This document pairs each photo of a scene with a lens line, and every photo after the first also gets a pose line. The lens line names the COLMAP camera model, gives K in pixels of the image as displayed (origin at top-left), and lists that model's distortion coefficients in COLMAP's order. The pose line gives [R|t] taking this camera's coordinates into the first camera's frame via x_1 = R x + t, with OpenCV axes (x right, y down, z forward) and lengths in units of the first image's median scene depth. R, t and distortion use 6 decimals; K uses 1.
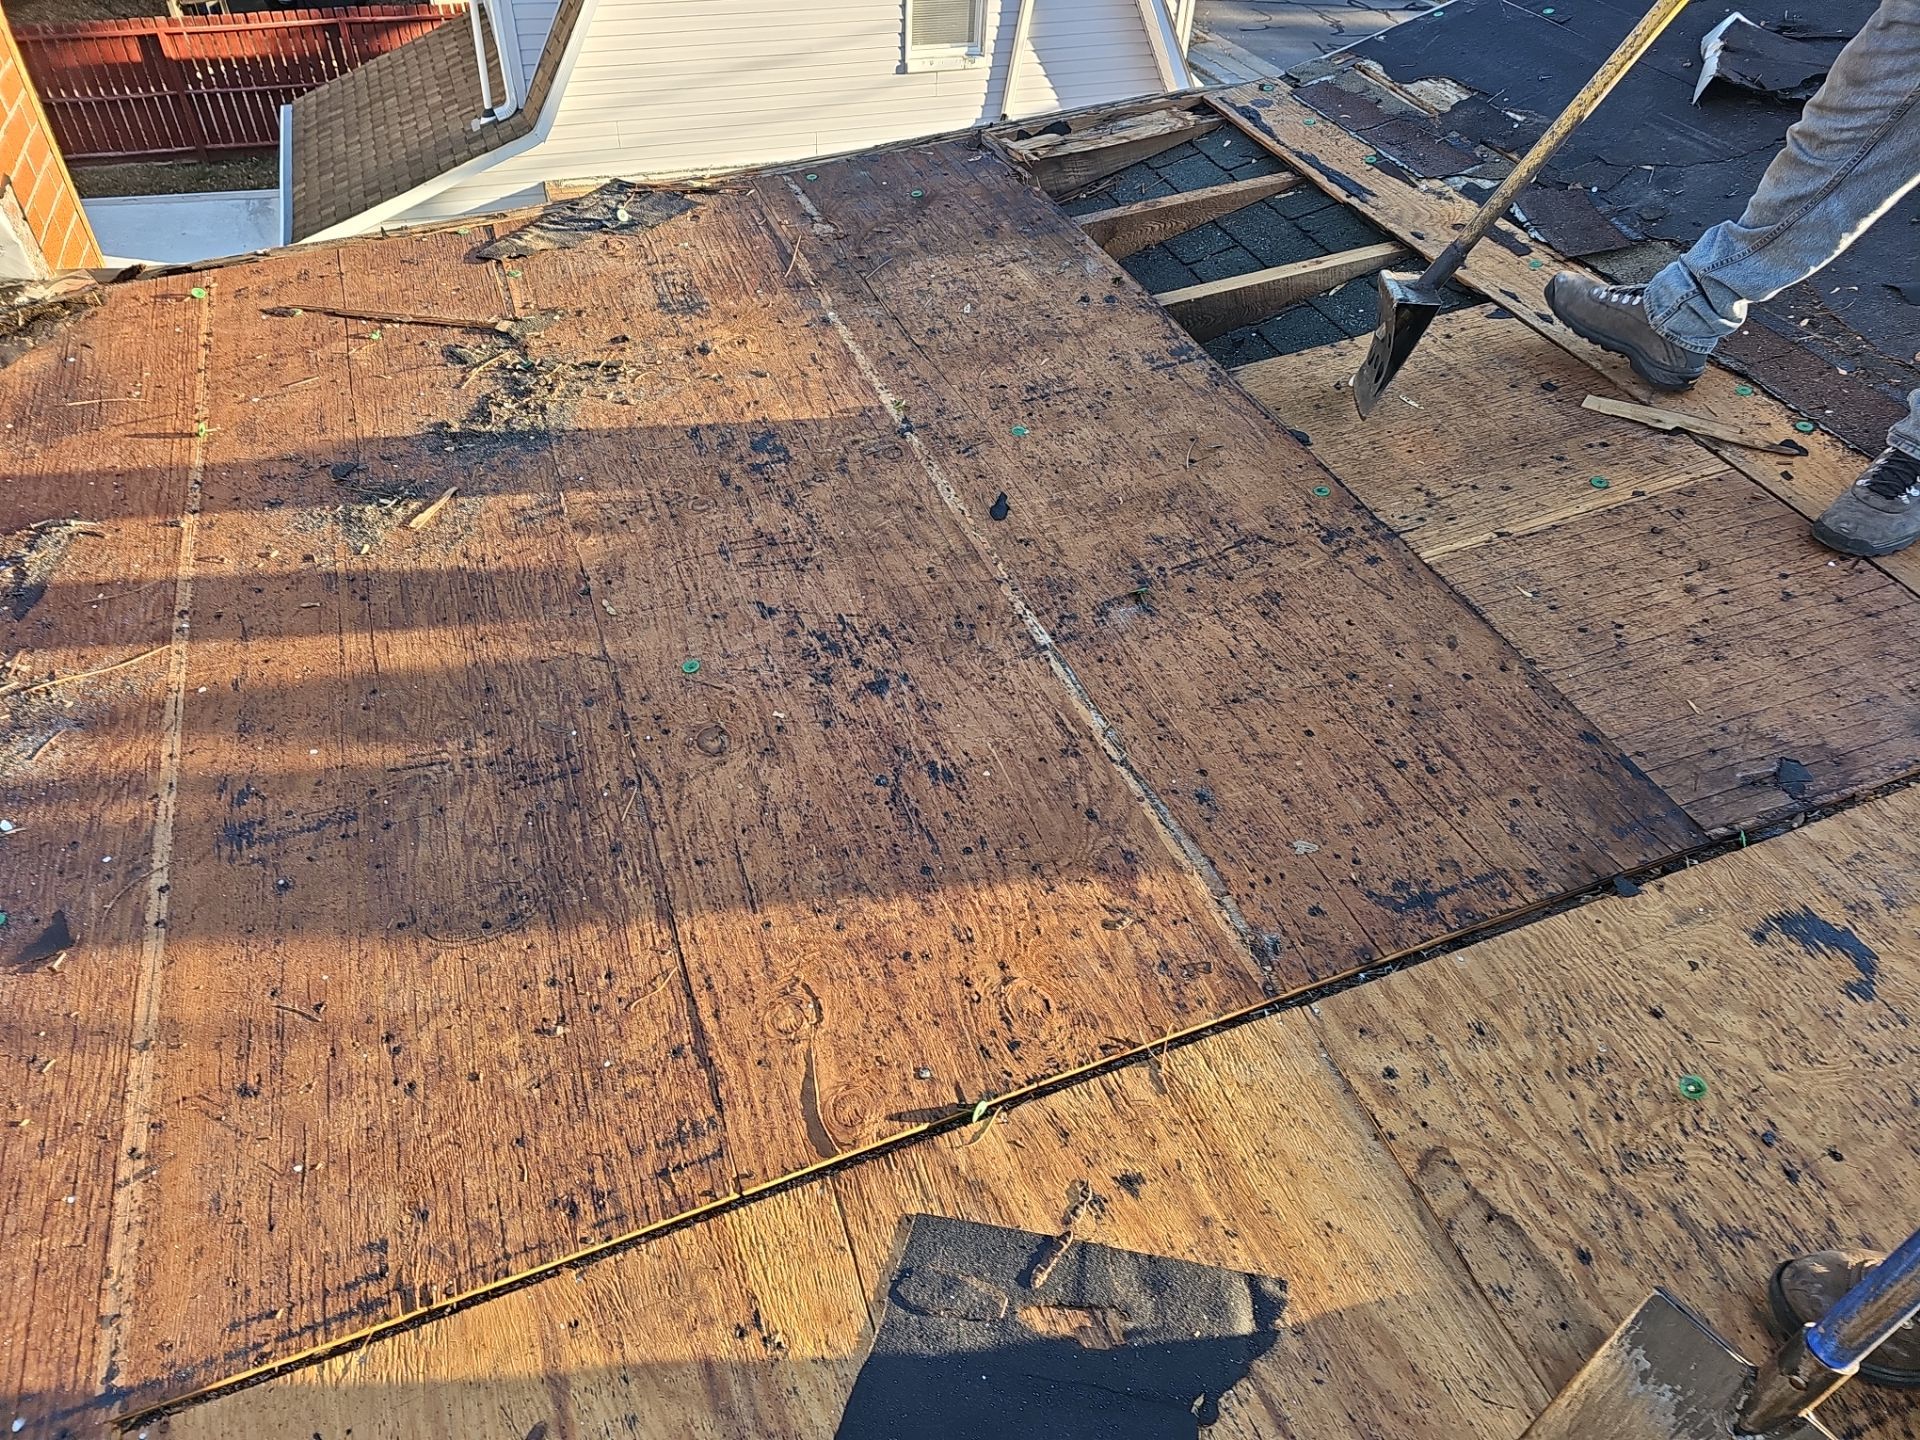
lens RADIAL K [[1263.5, 0, 966.3], [0, 1263.5, 728.4], [0, 0, 1]] dist [0.066045, -0.057962]
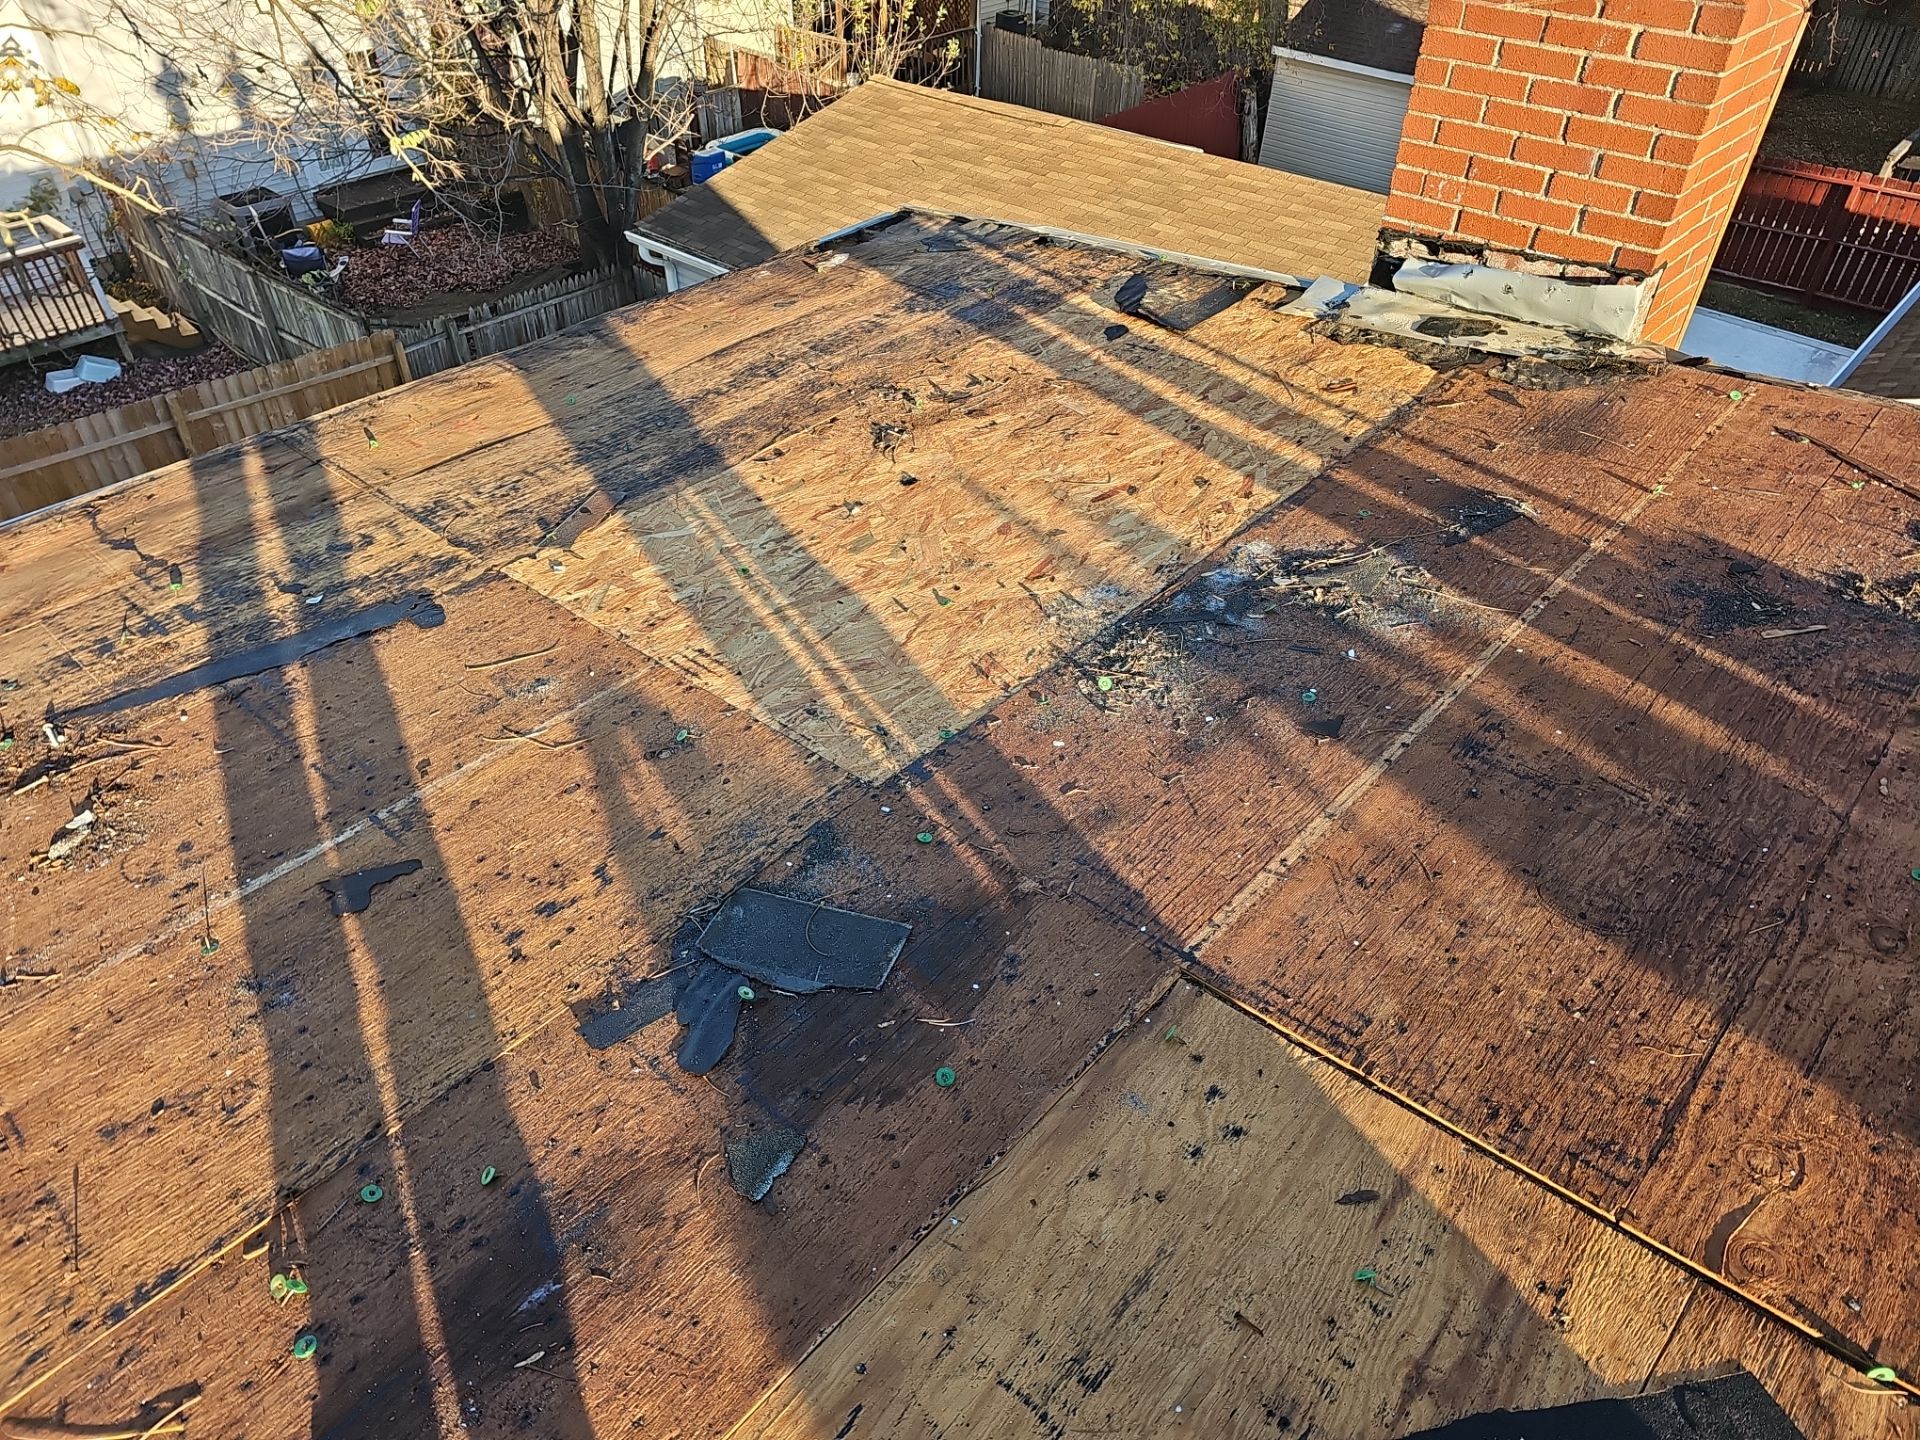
lens RADIAL K [[1263.5, 0, 955.2], [0, 1263.5, 699.3], [0, 0, 1]] dist [0.066045, -0.057962]
pose [[0.448200, 0.526761, -0.722247, 0.096767], [-0.599357, 0.776517, 0.194403, 0.103899], [0.663241, 0.345752, 0.663752, -0.201938]]
